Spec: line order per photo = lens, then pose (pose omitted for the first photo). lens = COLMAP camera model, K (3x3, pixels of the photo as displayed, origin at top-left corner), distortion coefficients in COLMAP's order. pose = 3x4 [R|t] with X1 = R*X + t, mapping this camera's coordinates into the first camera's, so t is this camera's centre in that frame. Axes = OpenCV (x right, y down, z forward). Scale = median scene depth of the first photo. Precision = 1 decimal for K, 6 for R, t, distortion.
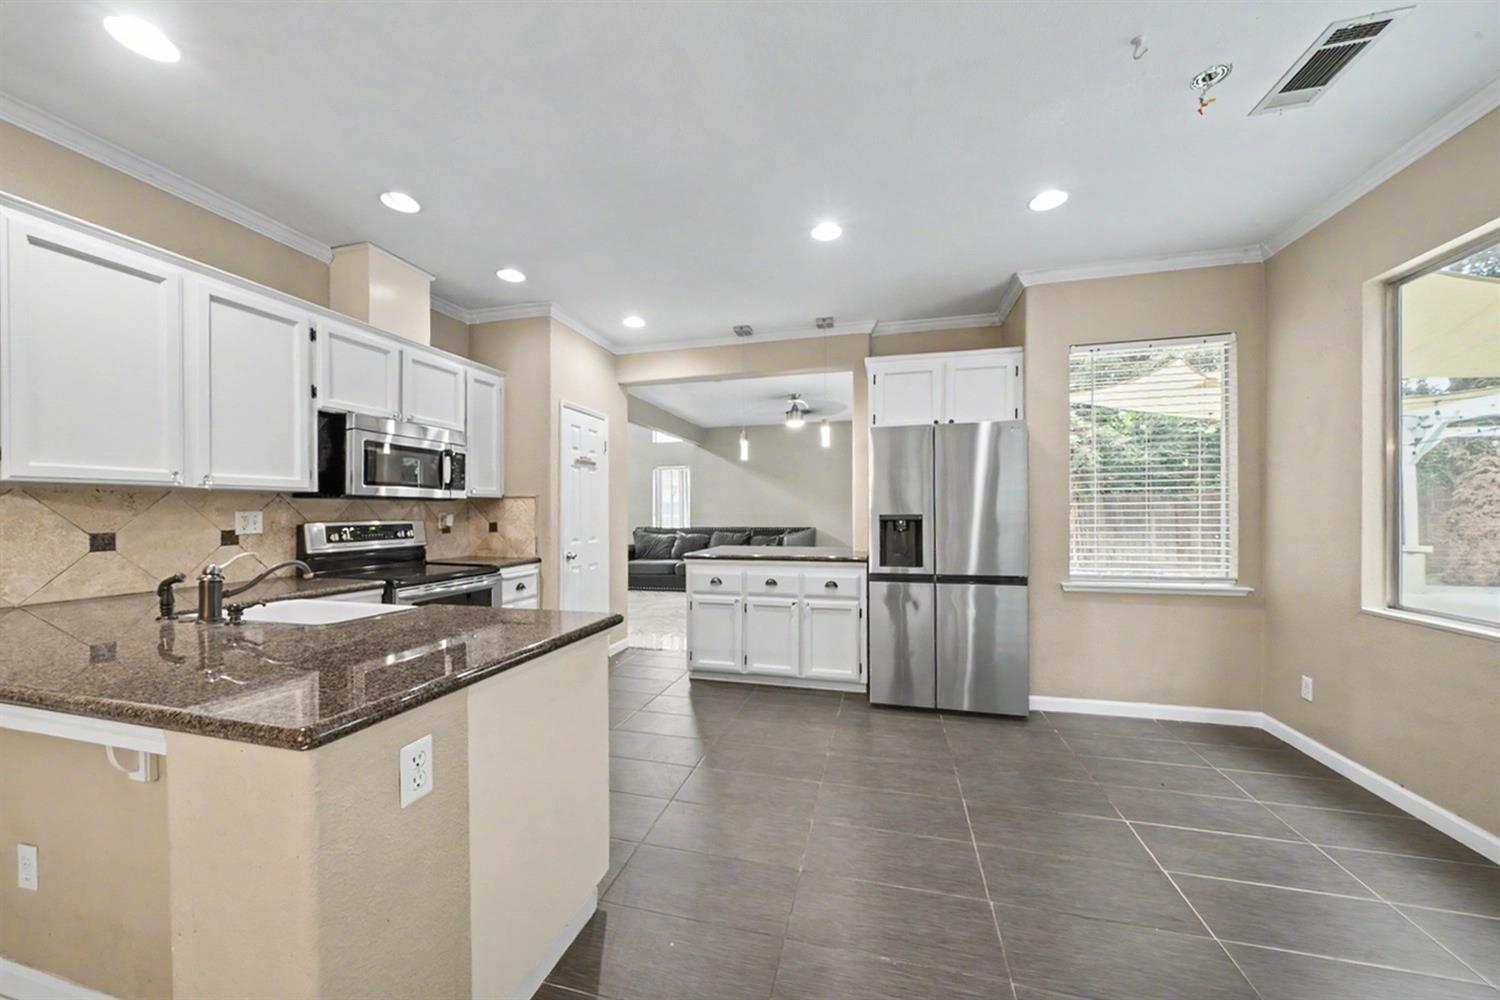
lens RADIAL K [[523.9, 0, 749.2], [0, 523.9, 512.8], [0, 0, 1]] dist [-0.003261, 0.000232]
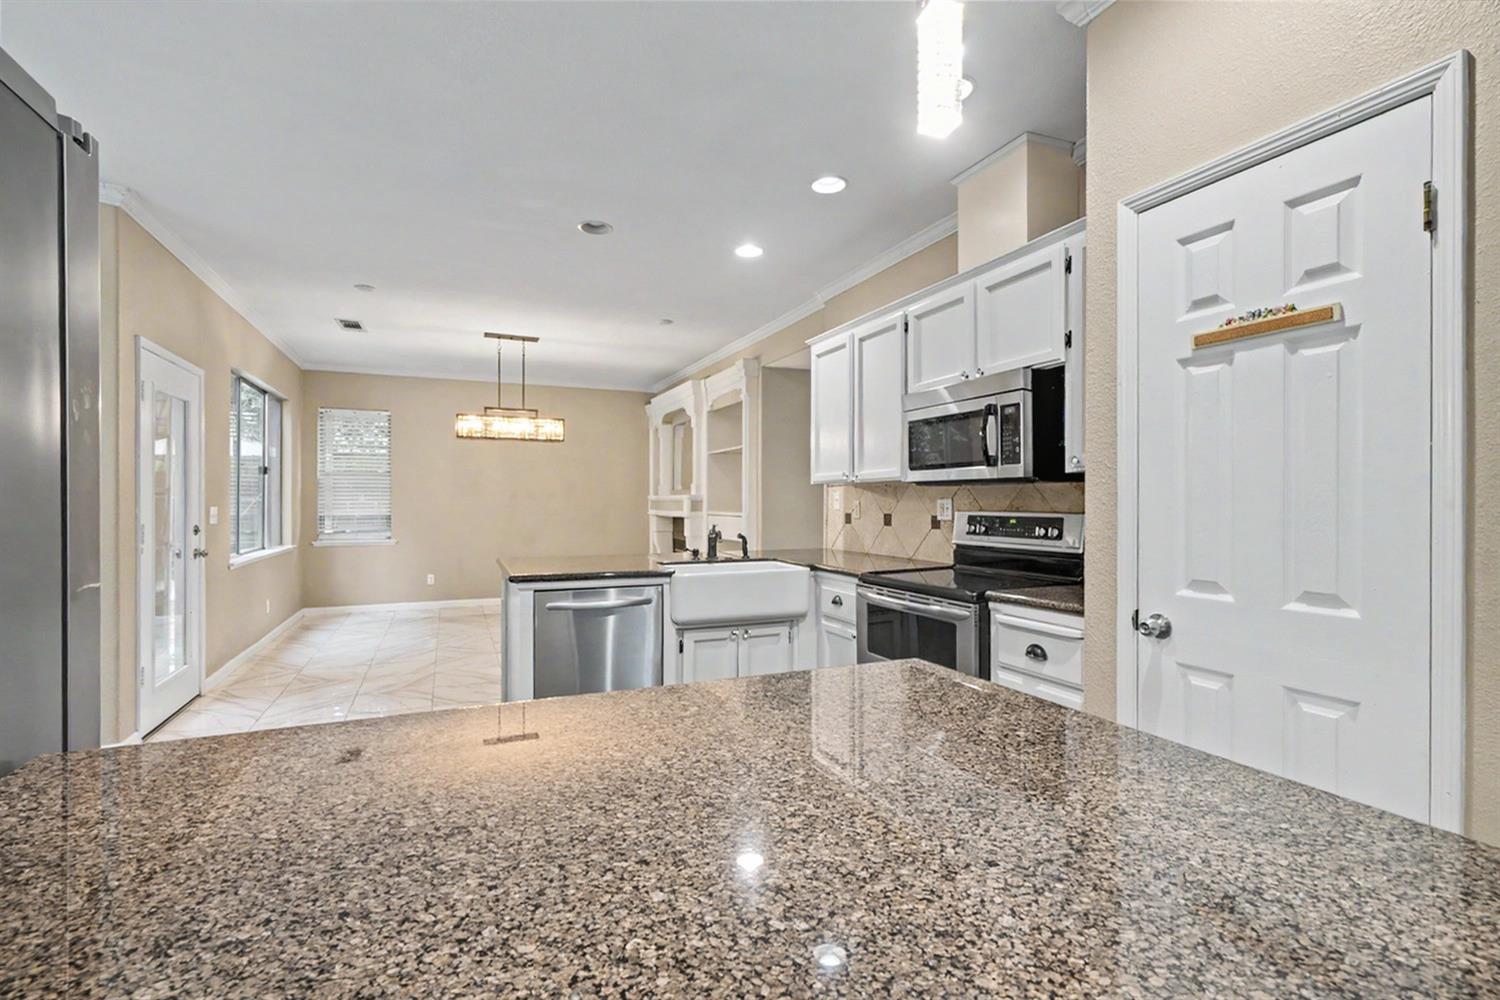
lens RADIAL K [[710.8, 0, 739.7], [0, 710.8, 498.8], [0, 0, 1]] dist [0.028261, 0.000656]
pose [[-0.800044, -0.000224, -0.599942, 0.218871], [-0.000482, 1.000000, 0.000270, -0.002973], [0.599941, 0.000506, -0.800044, 1.577802]]
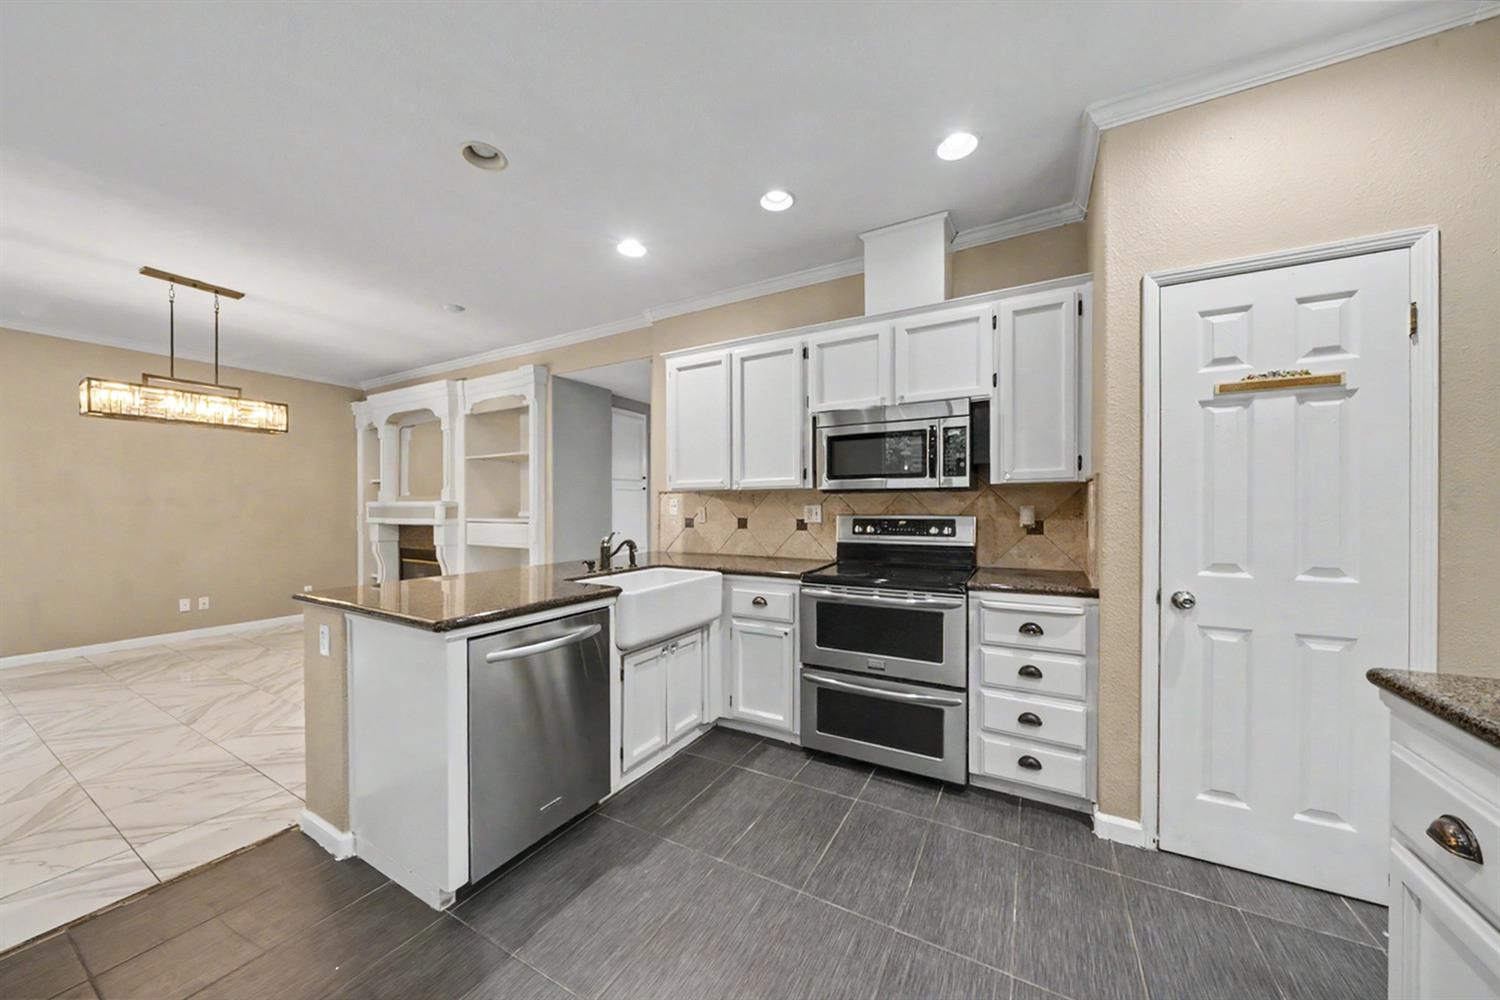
lens RADIAL K [[523.9, 0, 747.7], [0, 523.9, 509.9], [0, 0, 1]] dist [-0.003261, 0.000232]
pose [[-0.261175, 0.009715, -0.965242, 0.267900], [0.001199, 0.999952, 0.009740, -0.003005], [0.965291, 0.001387, -0.261174, 0.968468]]
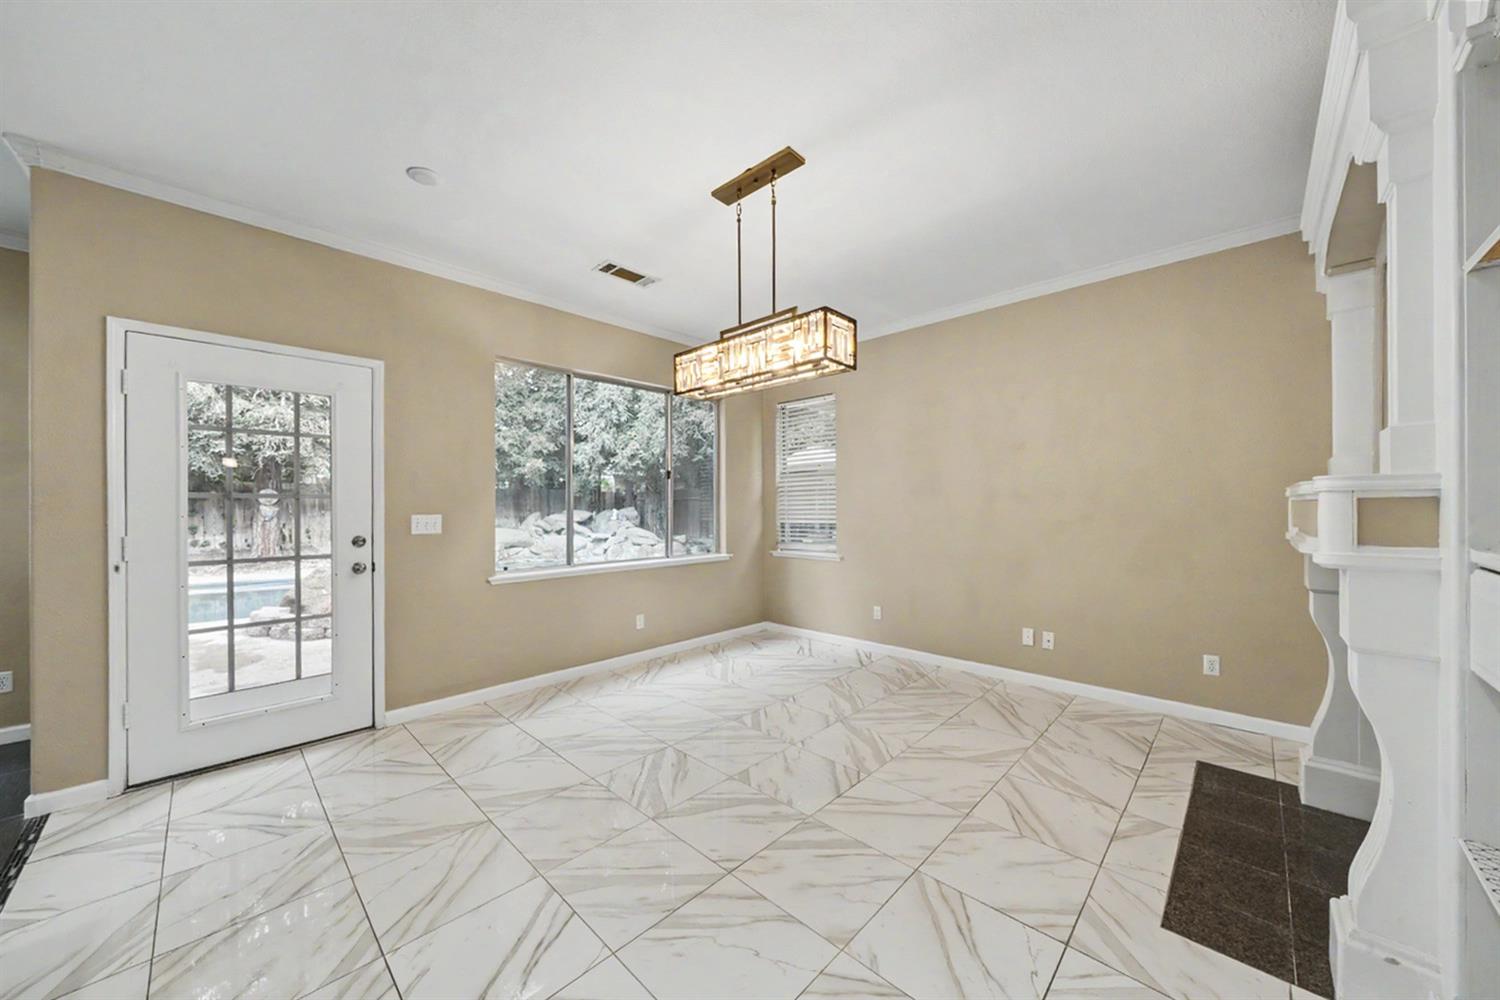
lens RADIAL K [[523.9, 0, 744.6], [0, 523.9, 505.2], [0, 0, 1]] dist [-0.003261, 0.000232]
pose [[-0.868485, 0.008004, 0.495652, -0.800498], [0.007547, 0.999967, -0.002922, 0.005655], [-0.495659, 0.001203, -0.868516, 0.255950]]
